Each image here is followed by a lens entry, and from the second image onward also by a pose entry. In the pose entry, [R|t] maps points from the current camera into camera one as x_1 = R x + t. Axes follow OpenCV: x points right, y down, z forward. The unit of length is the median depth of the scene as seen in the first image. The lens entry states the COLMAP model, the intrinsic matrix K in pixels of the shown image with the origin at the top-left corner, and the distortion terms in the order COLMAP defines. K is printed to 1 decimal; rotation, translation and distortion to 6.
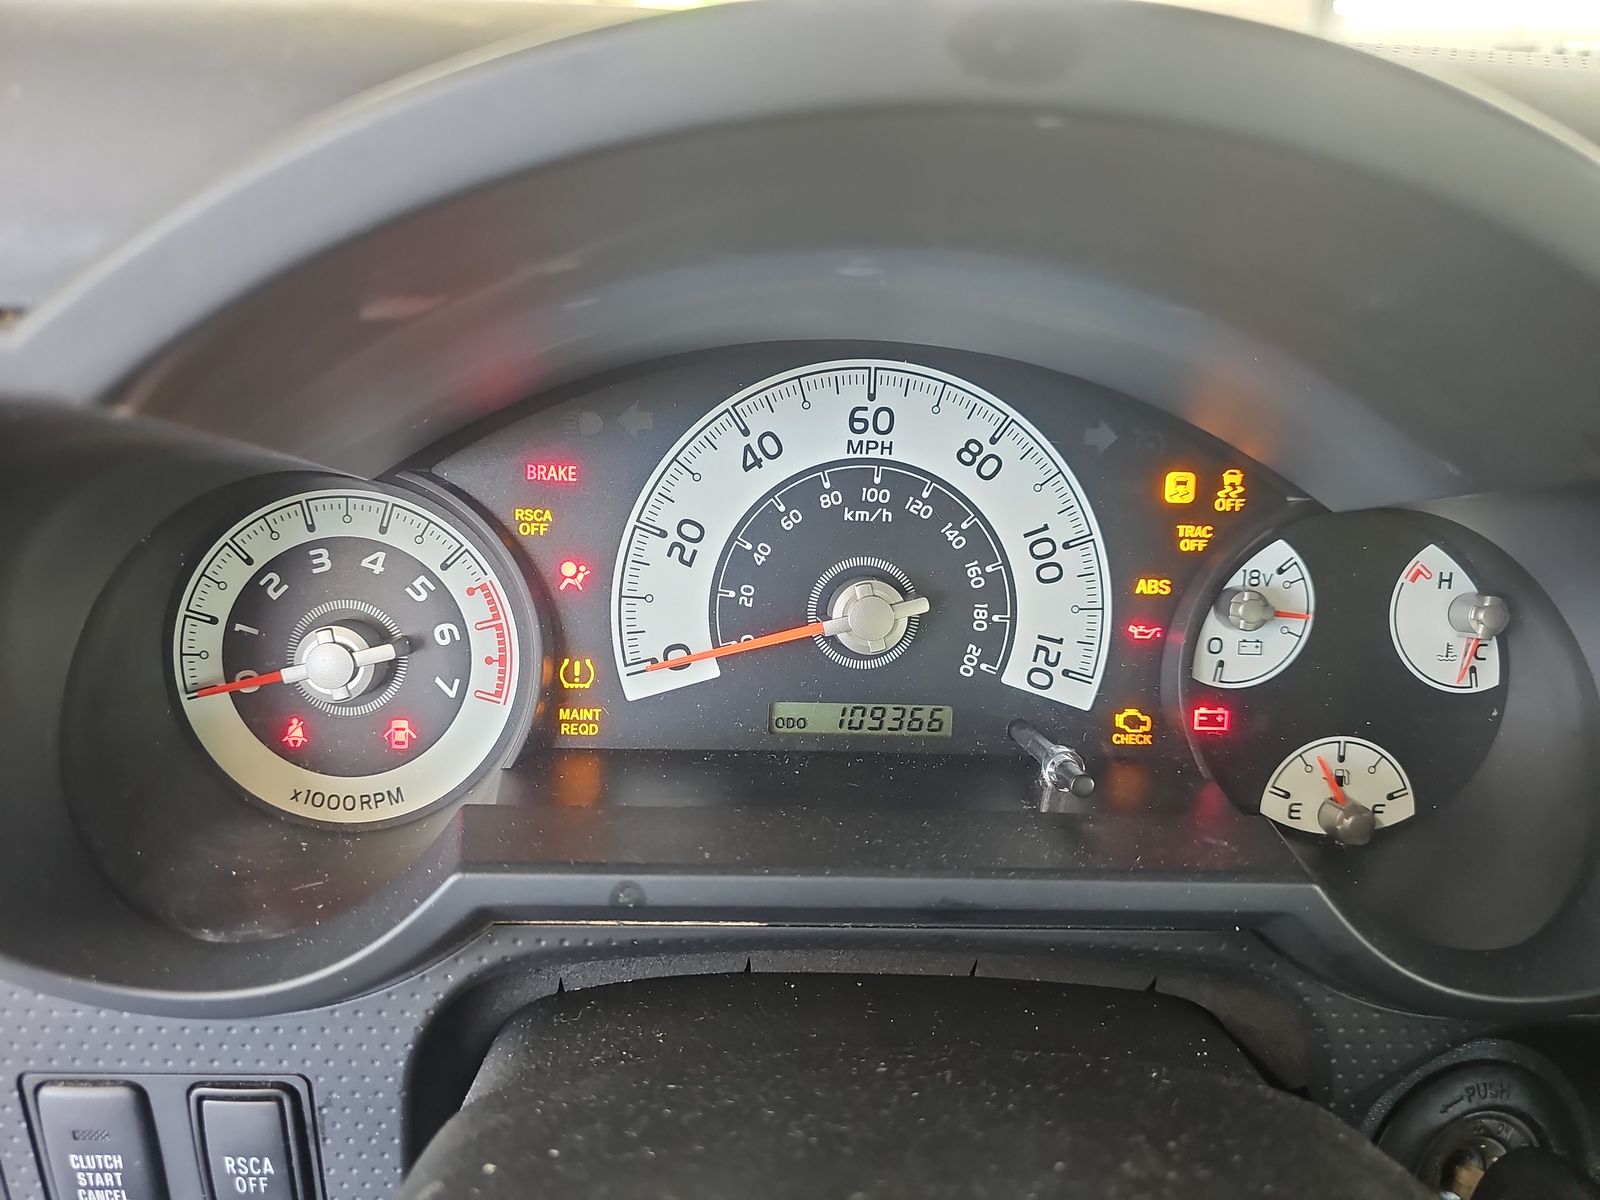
lens RADIAL K [[1062.8, 0, 813.8], [0, 1062.8, 593.0], [0, 0, 1]] dist [0.036938, -0.042691]
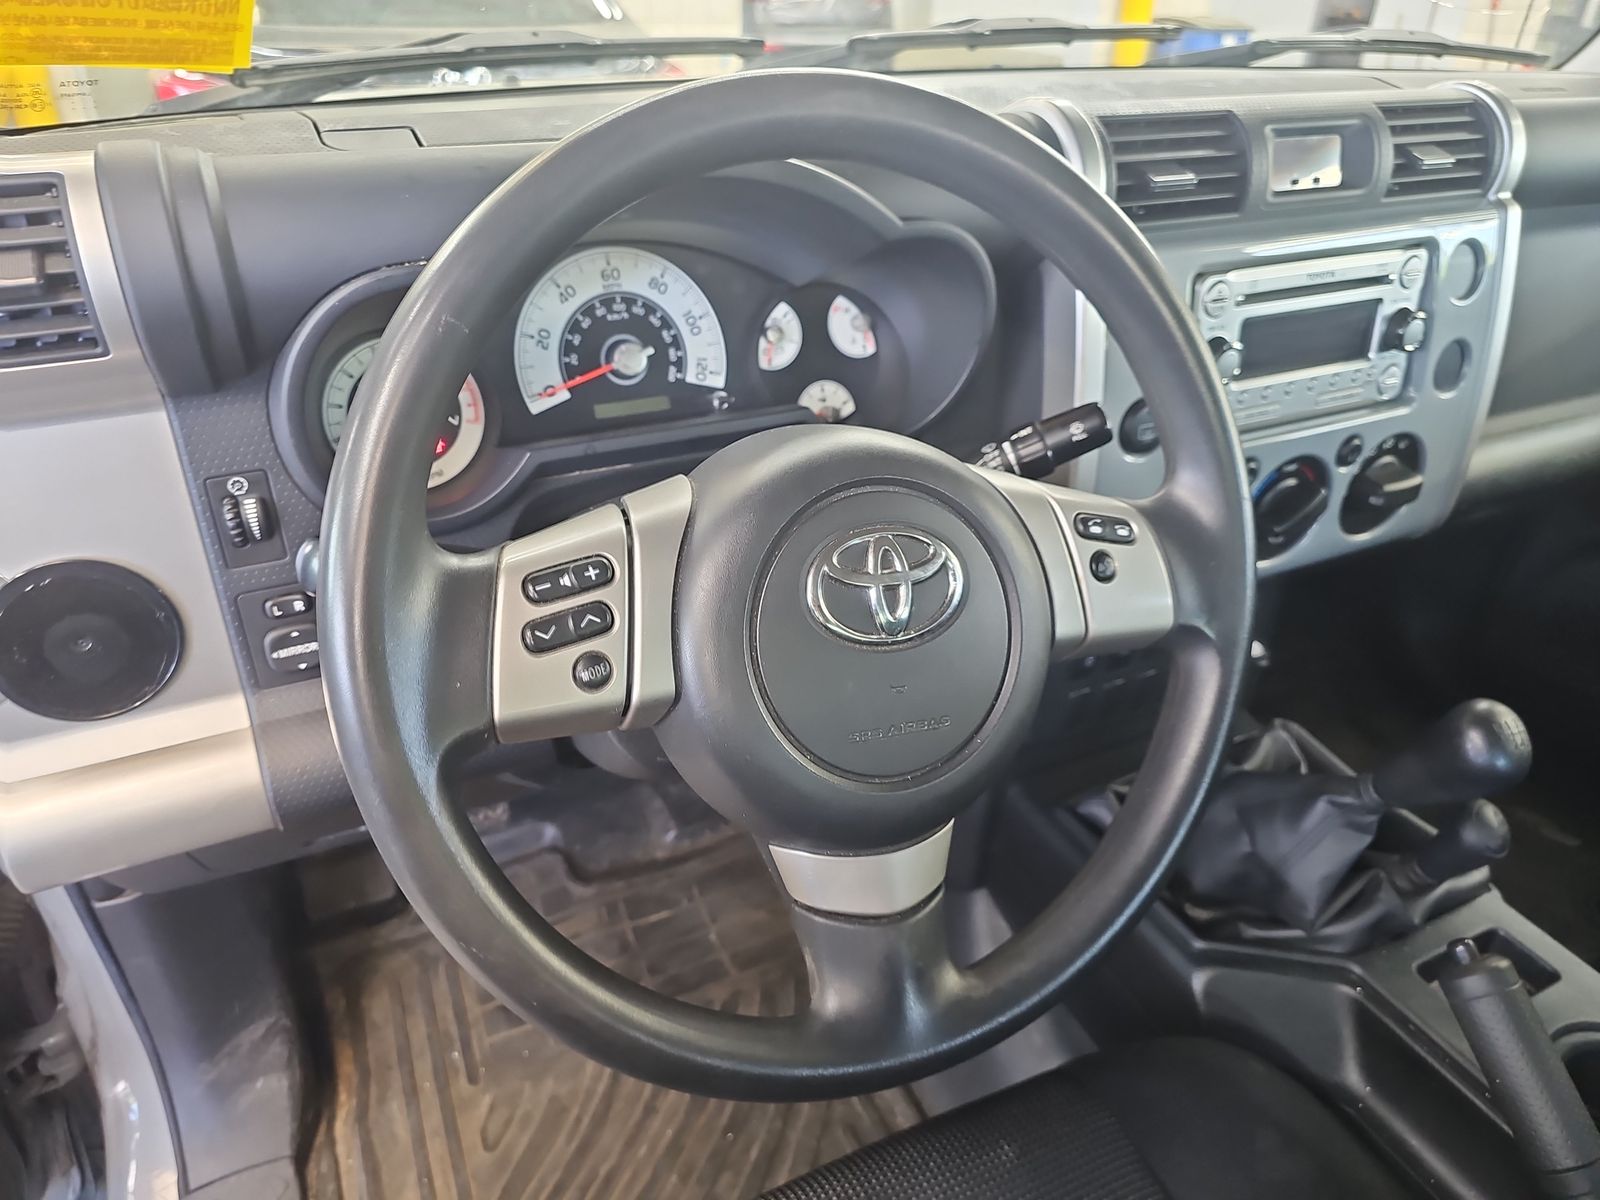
lens RADIAL K [[1084.9, 0, 789.8], [0, 1084.9, 589.3], [0, 0, 1]] dist [0.006778, -0.001604]
pose [[0.912149, -0.228930, 0.339963, -0.543823], [0.193655, 0.971766, 0.134791, 0.257200], [-0.361222, -0.057114, 0.930729, -1.359690]]
